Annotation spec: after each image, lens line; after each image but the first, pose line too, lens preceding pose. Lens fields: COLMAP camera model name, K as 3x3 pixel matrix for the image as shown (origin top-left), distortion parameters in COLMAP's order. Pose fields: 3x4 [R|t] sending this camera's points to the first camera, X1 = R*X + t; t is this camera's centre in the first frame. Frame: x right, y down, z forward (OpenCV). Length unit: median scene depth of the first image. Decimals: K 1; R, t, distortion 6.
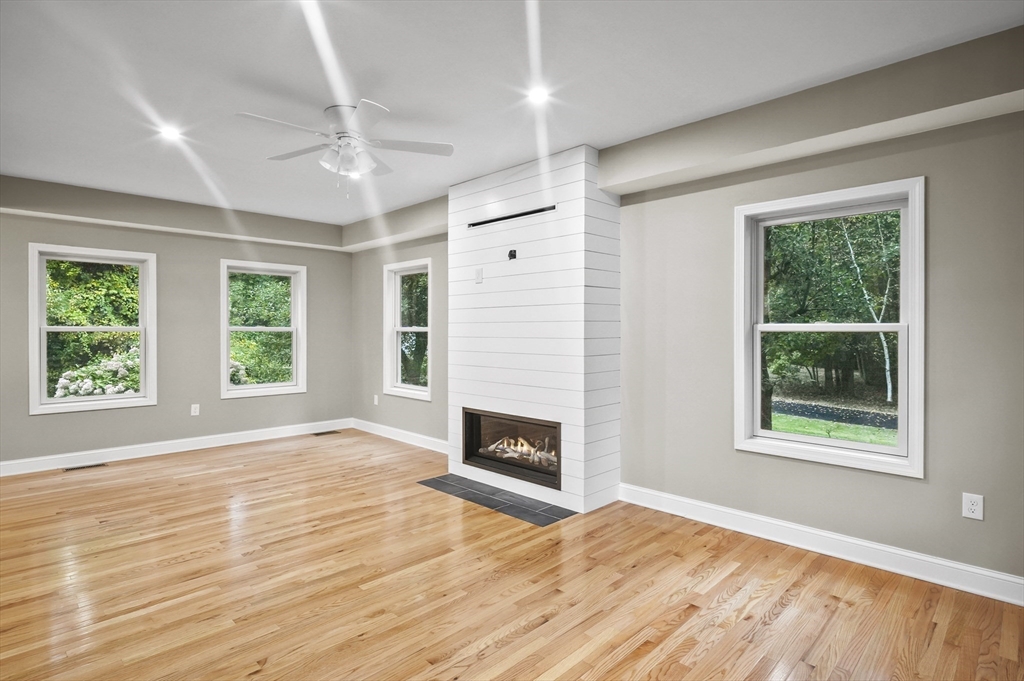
lens RADIAL K [[528.2, 0, 509.0], [0, 528.2, 331.7], [0, 0, 1]] dist [-0.017409, 0.007166]
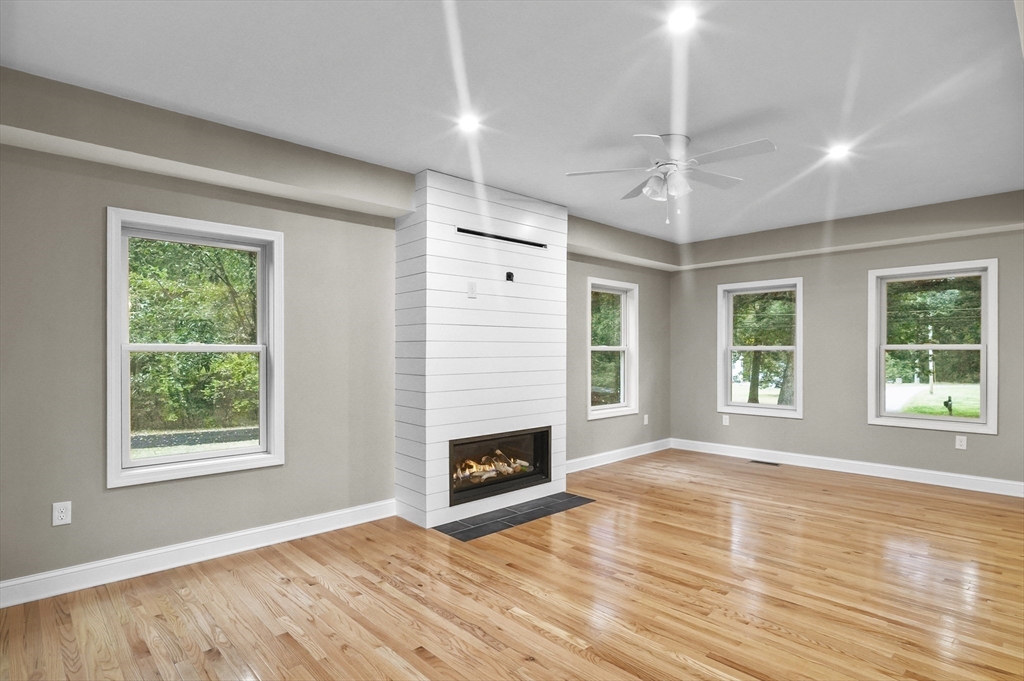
lens RADIAL K [[528.2, 0, 497.6], [0, 528.2, 354.0], [0, 0, 1]] dist [-0.017409, 0.007166]
pose [[0.039707, -0.005219, 0.999198, -0.947416], [0.004087, 0.999979, 0.005060, 0.000079], [-0.999203, 0.003883, 0.039727, 0.903563]]
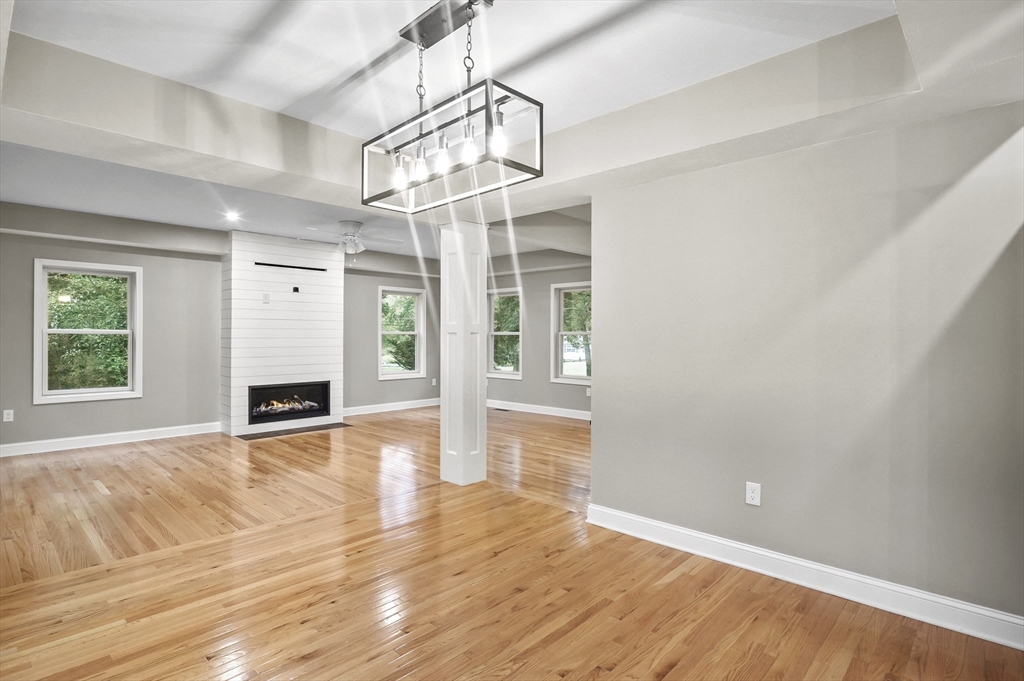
lens RADIAL K [[528.2, 0, 514.9], [0, 528.2, 338.1], [0, 0, 1]] dist [-0.017409, 0.007166]
pose [[-0.020688, -0.004880, 0.999774, -1.582656], [-0.001638, 0.999987, 0.004847, 0.001934], [-0.999785, -0.001538, -0.020696, 0.297308]]
